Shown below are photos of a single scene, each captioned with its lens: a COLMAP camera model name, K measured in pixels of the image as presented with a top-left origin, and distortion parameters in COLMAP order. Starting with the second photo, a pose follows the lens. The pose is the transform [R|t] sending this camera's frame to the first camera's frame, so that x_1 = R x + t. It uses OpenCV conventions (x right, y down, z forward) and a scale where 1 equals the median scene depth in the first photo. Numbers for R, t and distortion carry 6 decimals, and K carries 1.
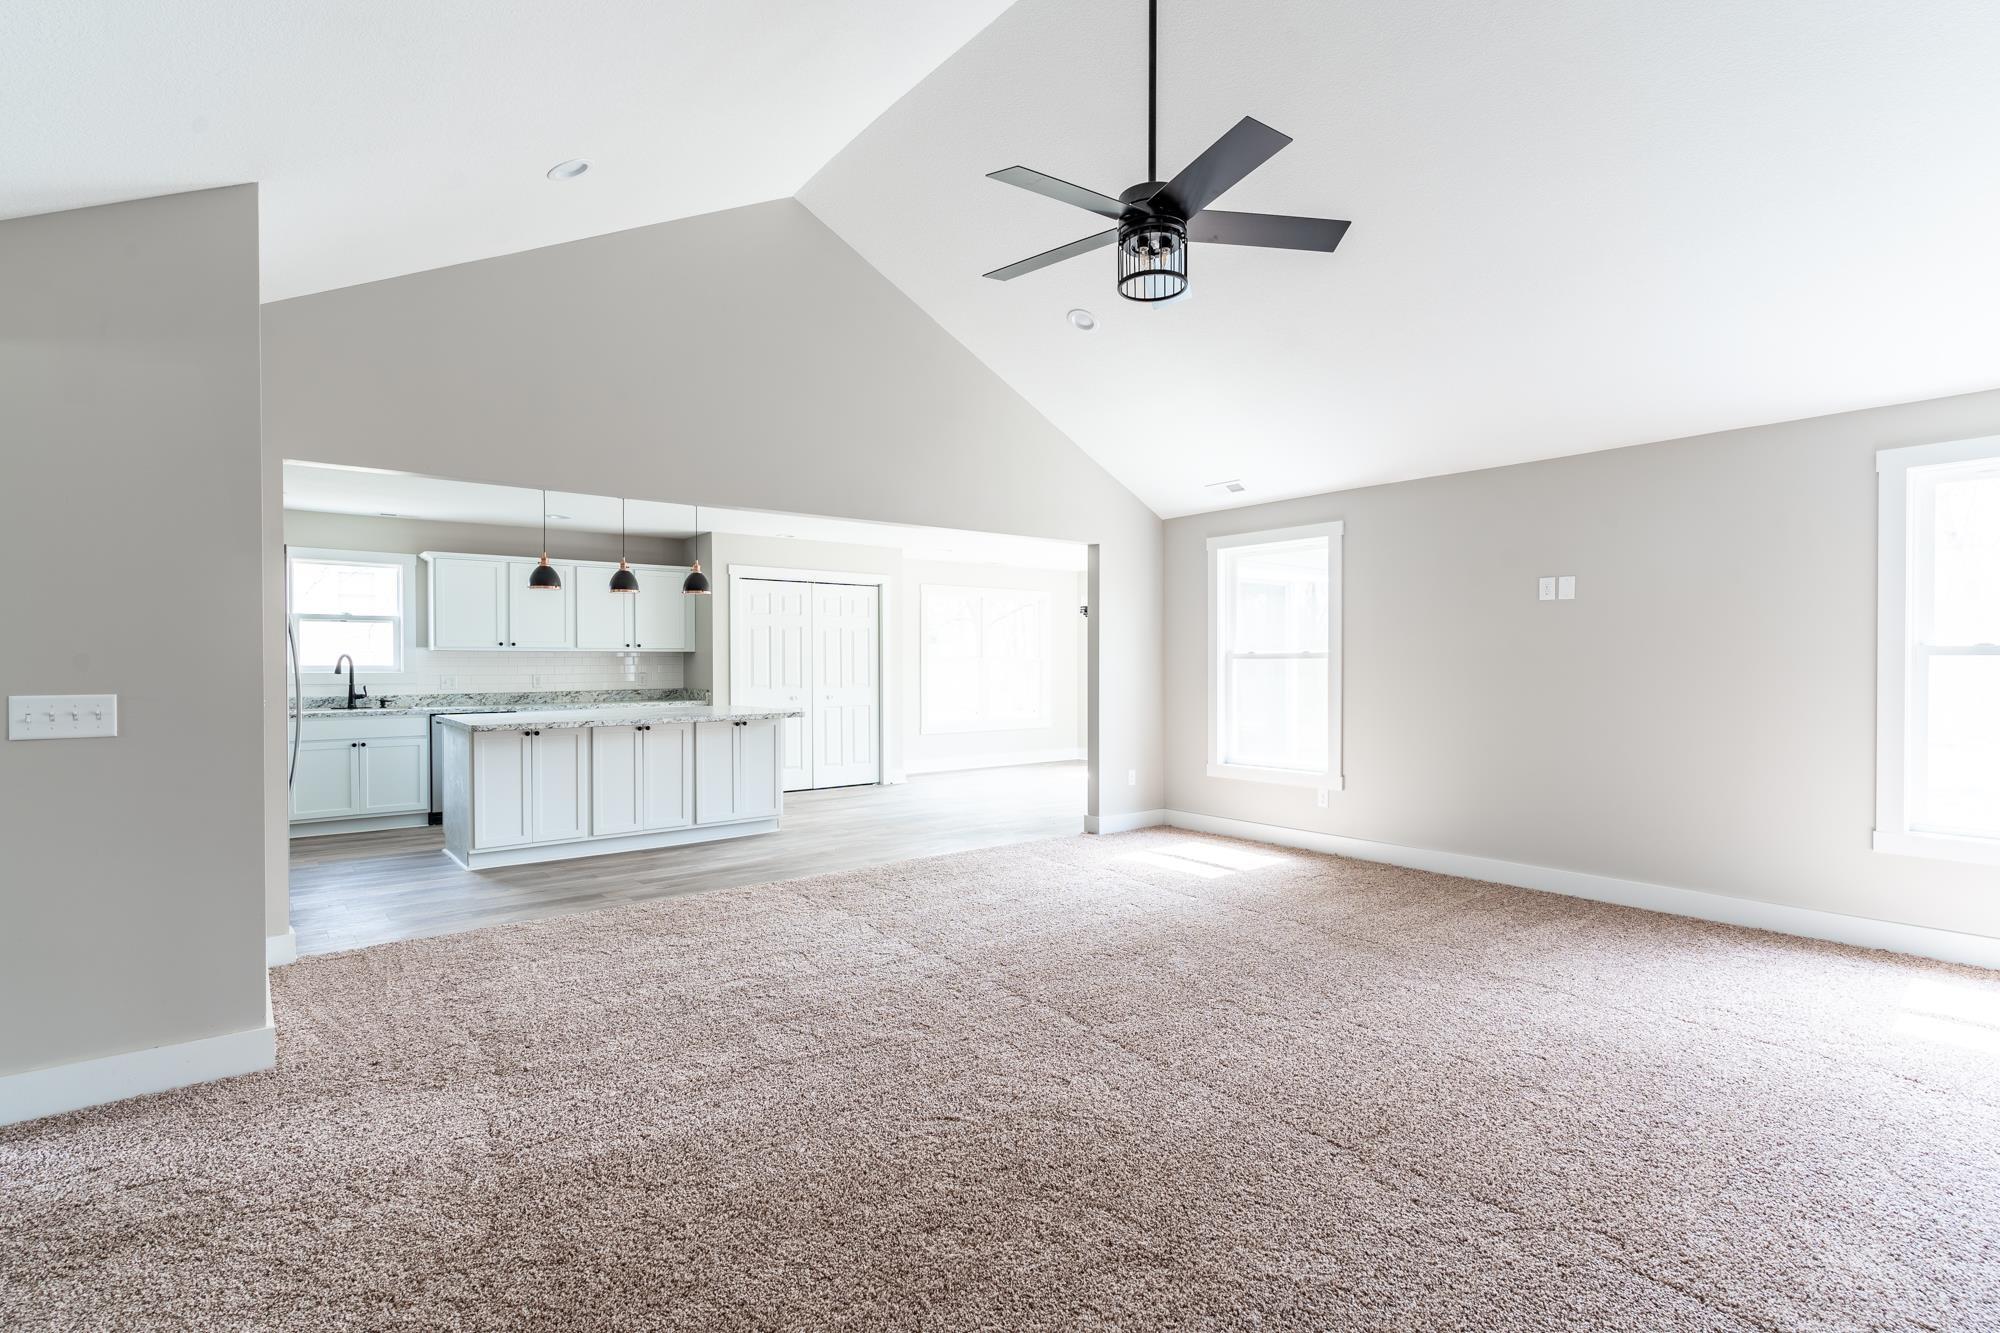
lens RADIAL K [[956.4, 0, 999.4], [0, 956.4, 673.4], [0, 0, 1]] dist [0.001399, 0.000100]
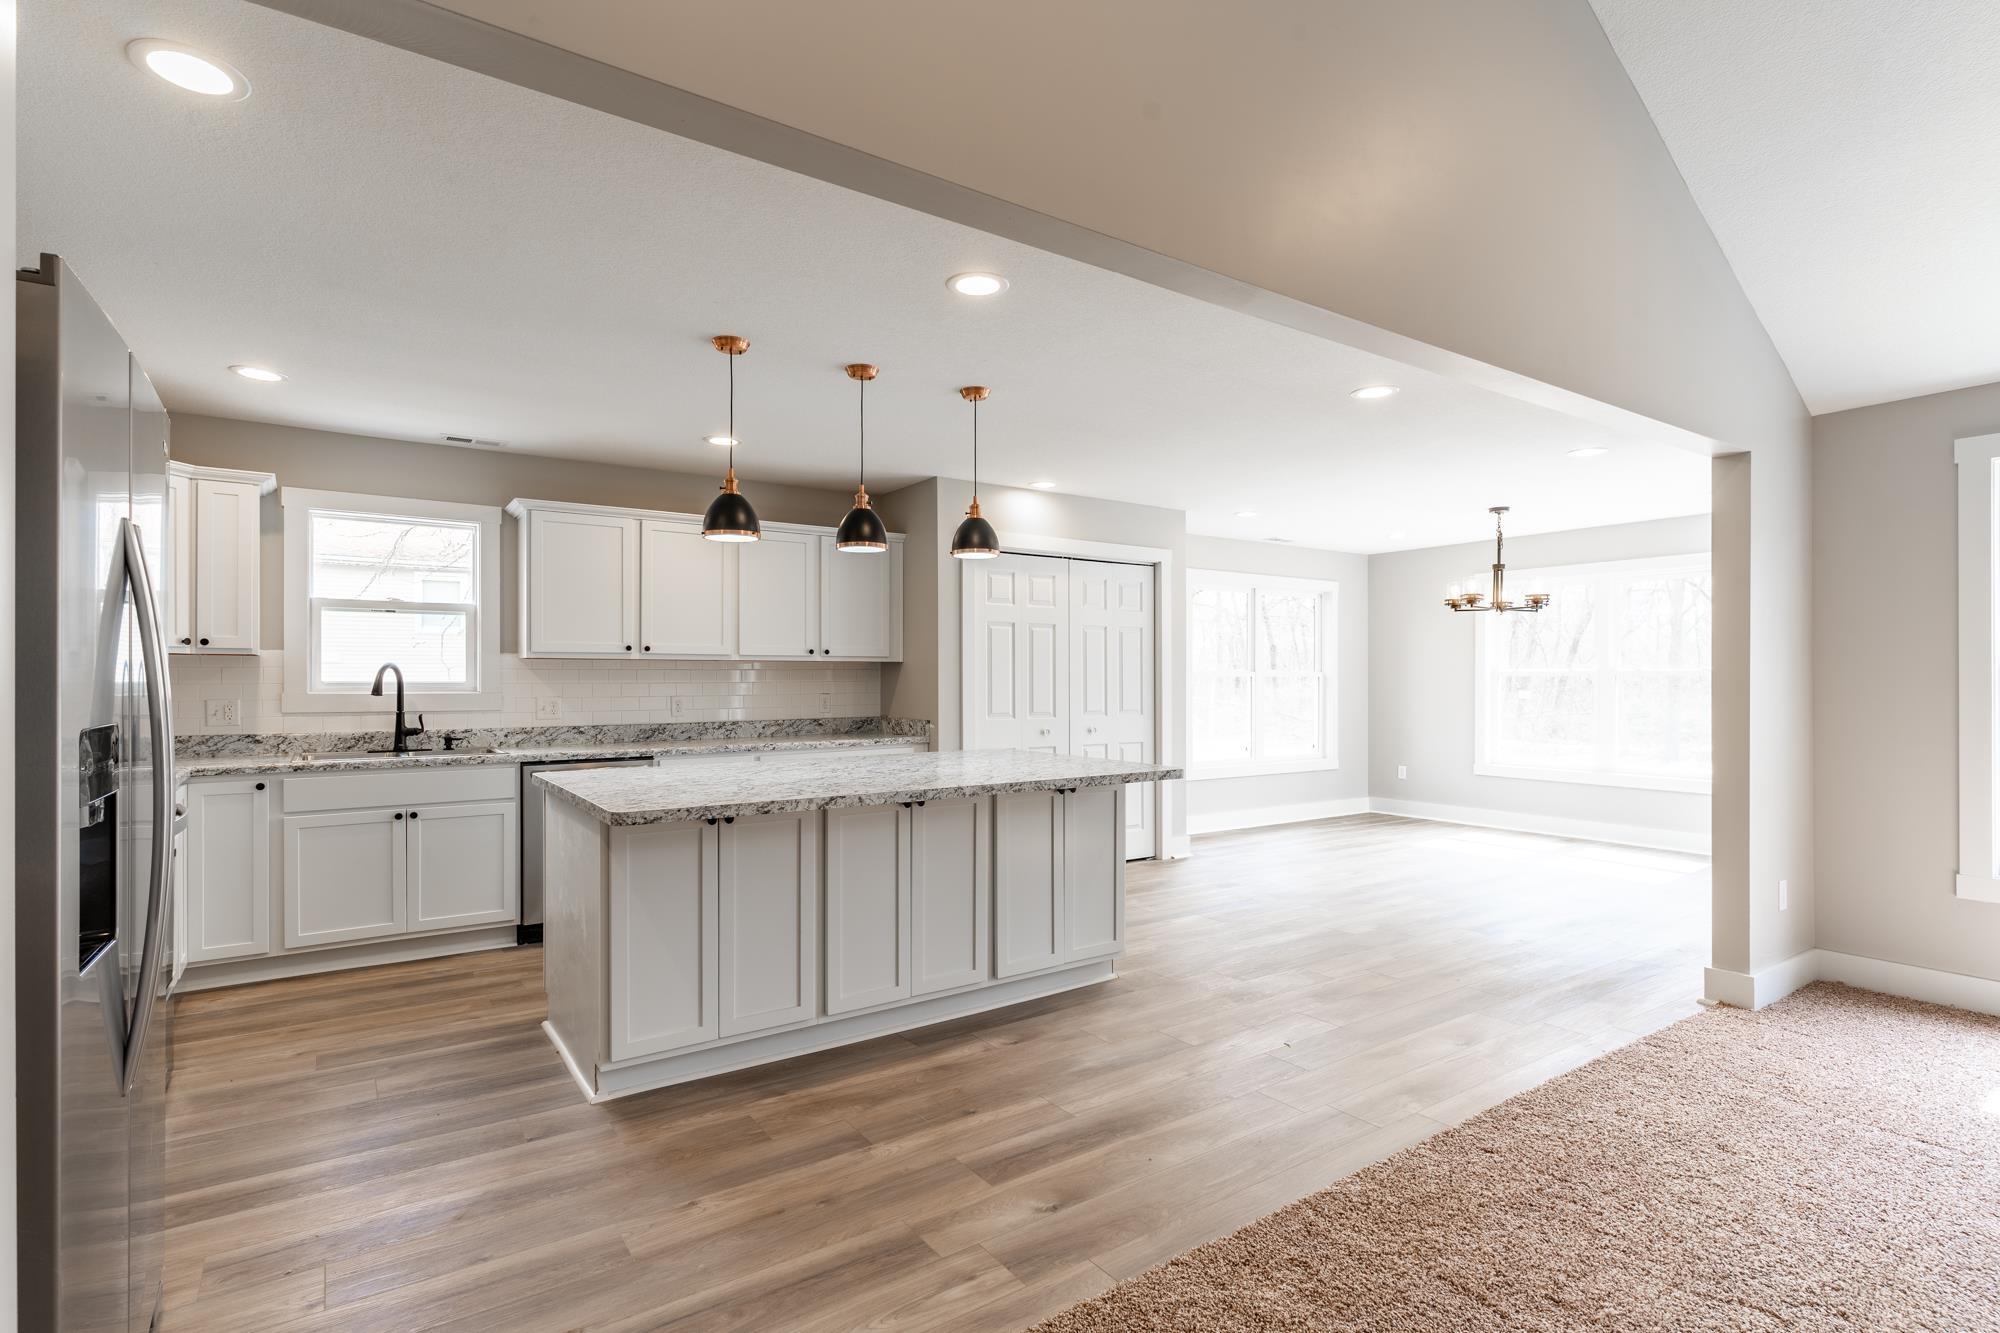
lens RADIAL K [[963.6, 0, 988.5], [0, 963.6, 679.3], [0, 0, 1]] dist [-0.001223, -0.000850]
pose [[0.996717, 0.001036, -0.080959, -0.264688], [-0.001936, 0.999937, -0.011032, -0.004072], [0.080943, 0.011152, 0.996656, 0.438914]]
